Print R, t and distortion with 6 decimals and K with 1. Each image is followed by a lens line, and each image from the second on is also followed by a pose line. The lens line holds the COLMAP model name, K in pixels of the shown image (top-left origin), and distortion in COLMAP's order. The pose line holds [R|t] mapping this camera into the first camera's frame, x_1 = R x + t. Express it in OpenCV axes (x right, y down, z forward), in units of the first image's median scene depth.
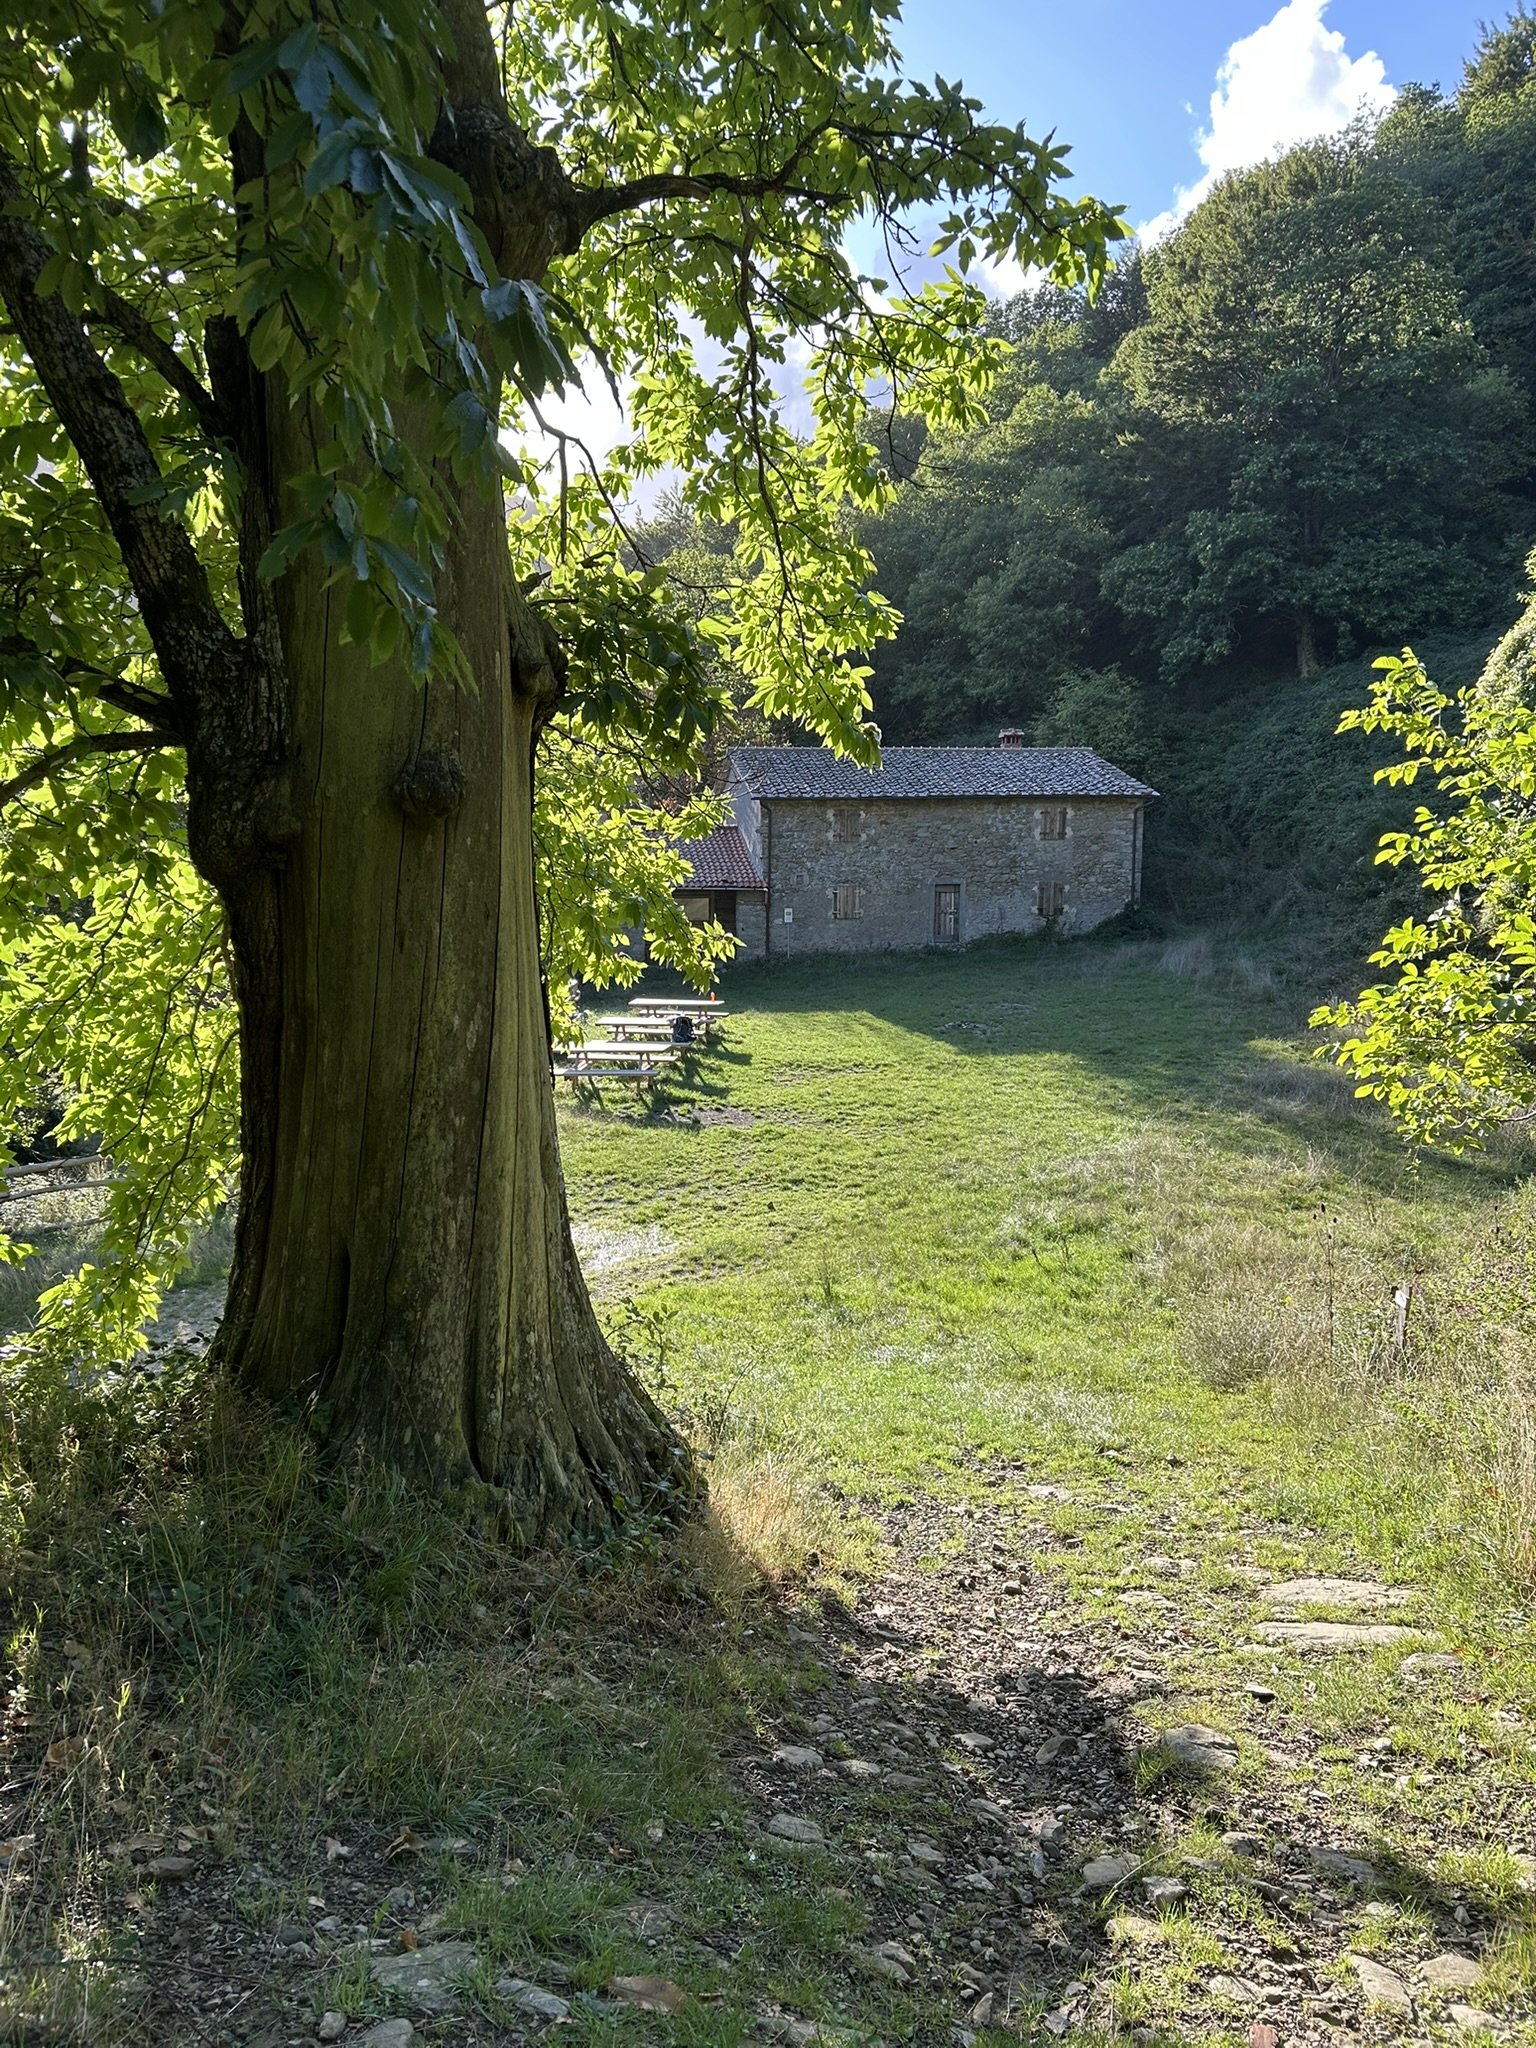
lens RADIAL K [[1543.4, 0, 764.7], [0, 1543.4, 1021.7], [0, 0, 1]] dist [-0.004922, -0.005600]
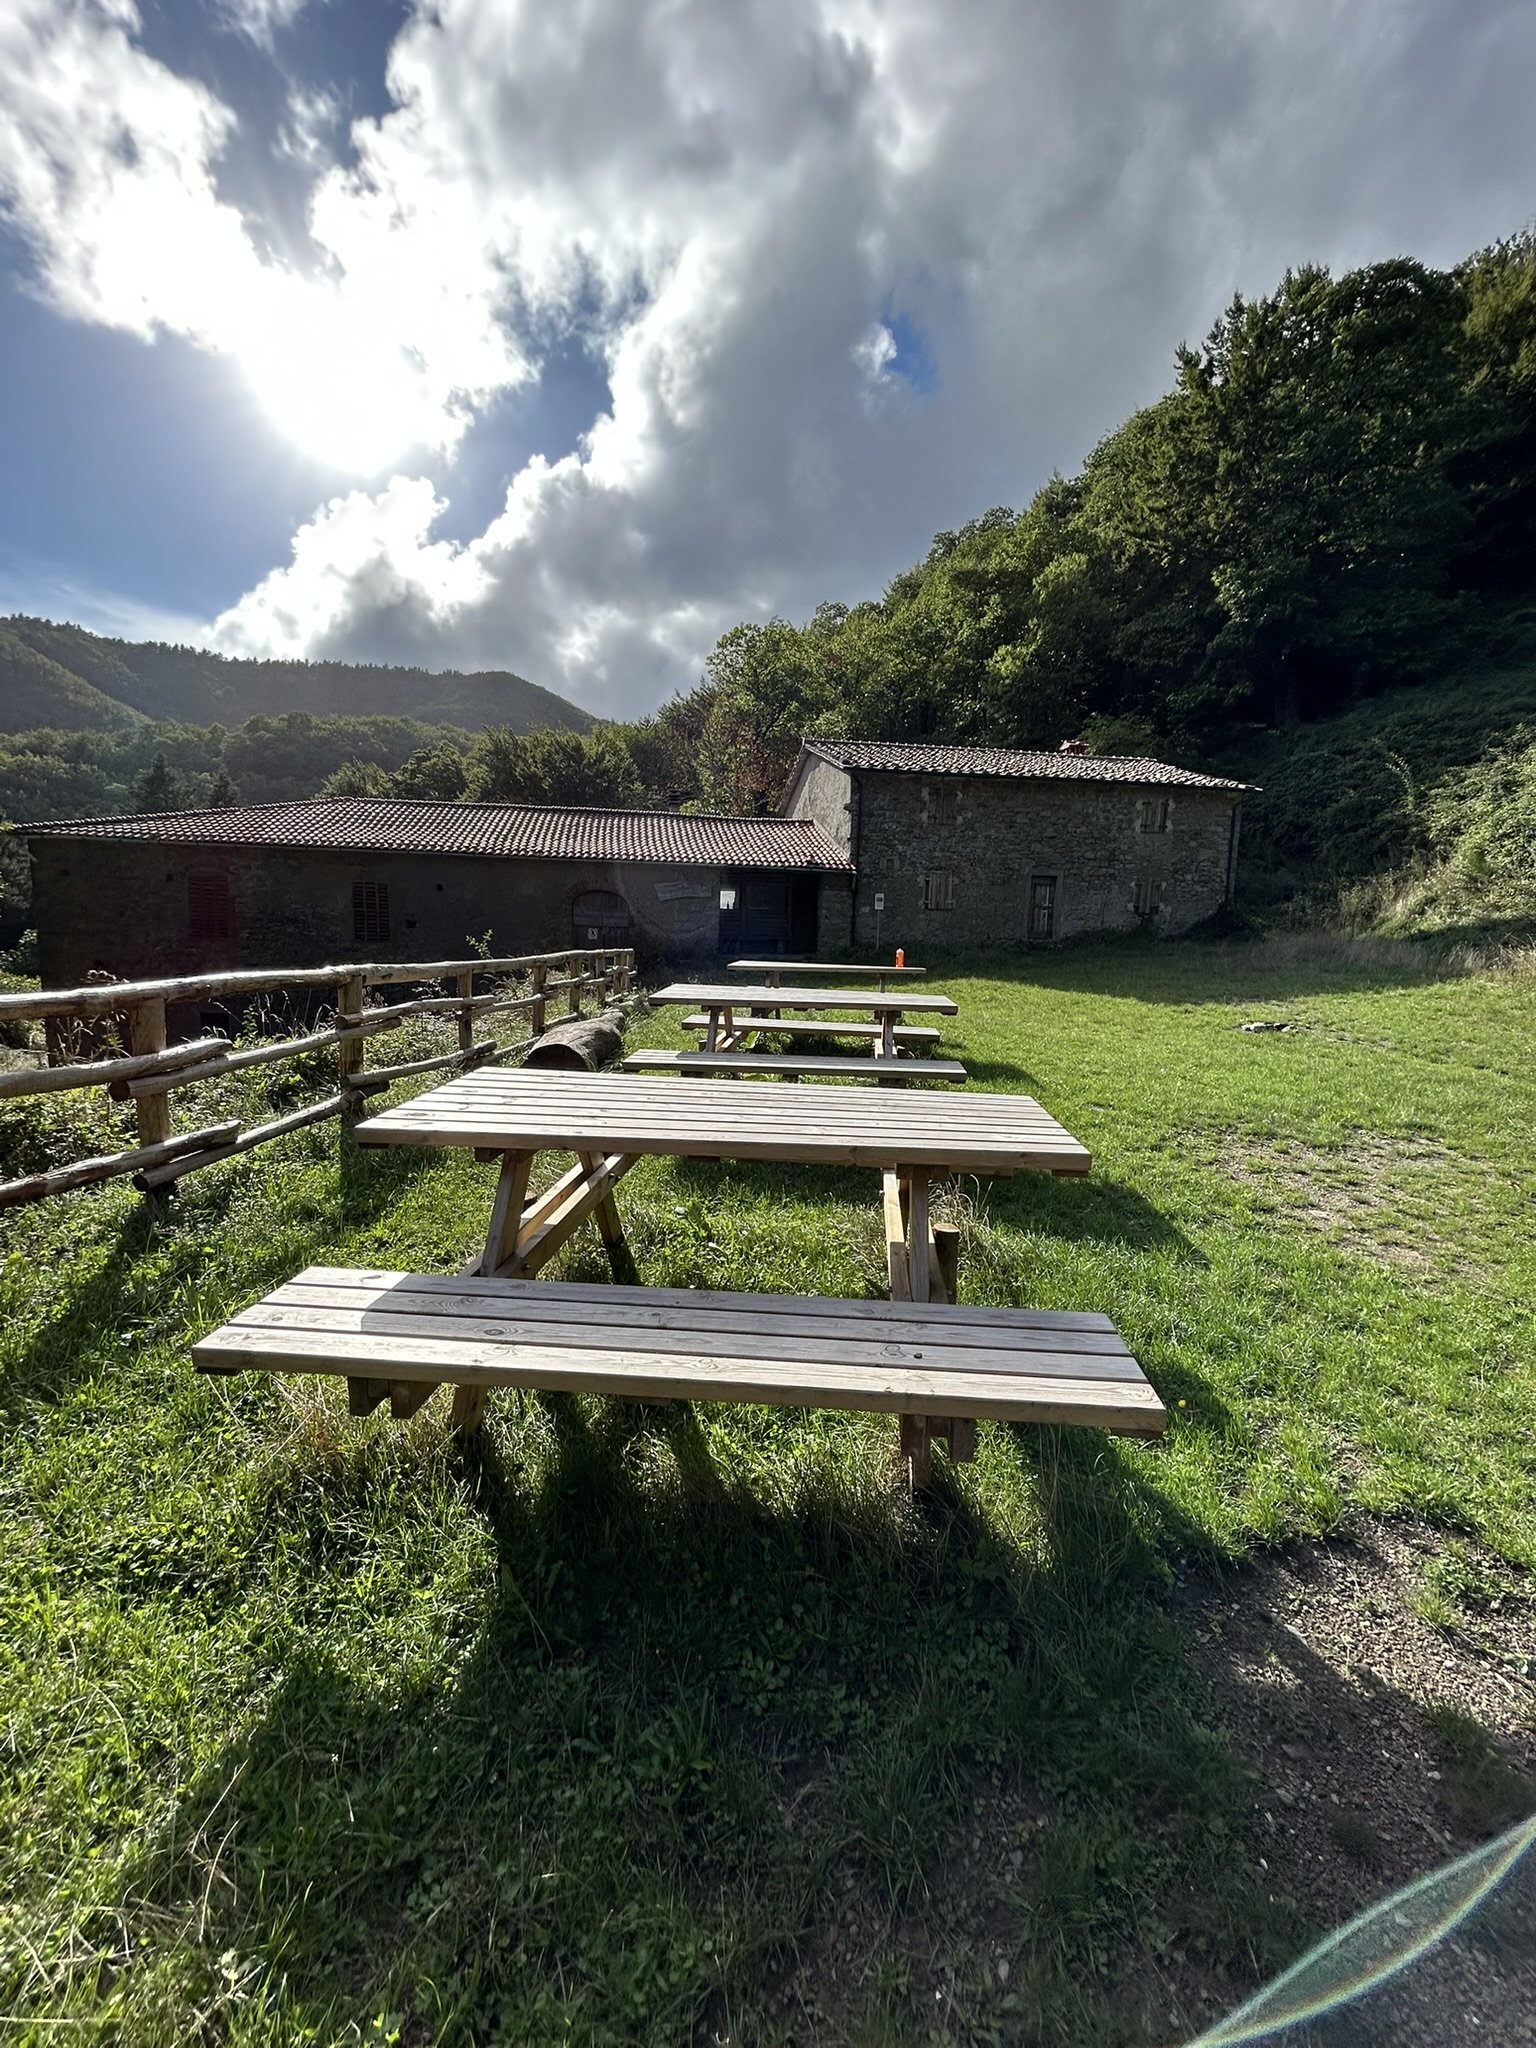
lens RADIAL K [[831.9, 0, 764.6], [0, 831.9, 1029.4], [0, 0, 1]] dist [-0.001961, 0.000026]
pose [[0.999731, 0.023016, 0.002899, -0.049860], [-0.023044, 0.999686, 0.009801, 0.002637], [-0.002673, -0.009865, 0.999948, 0.494461]]
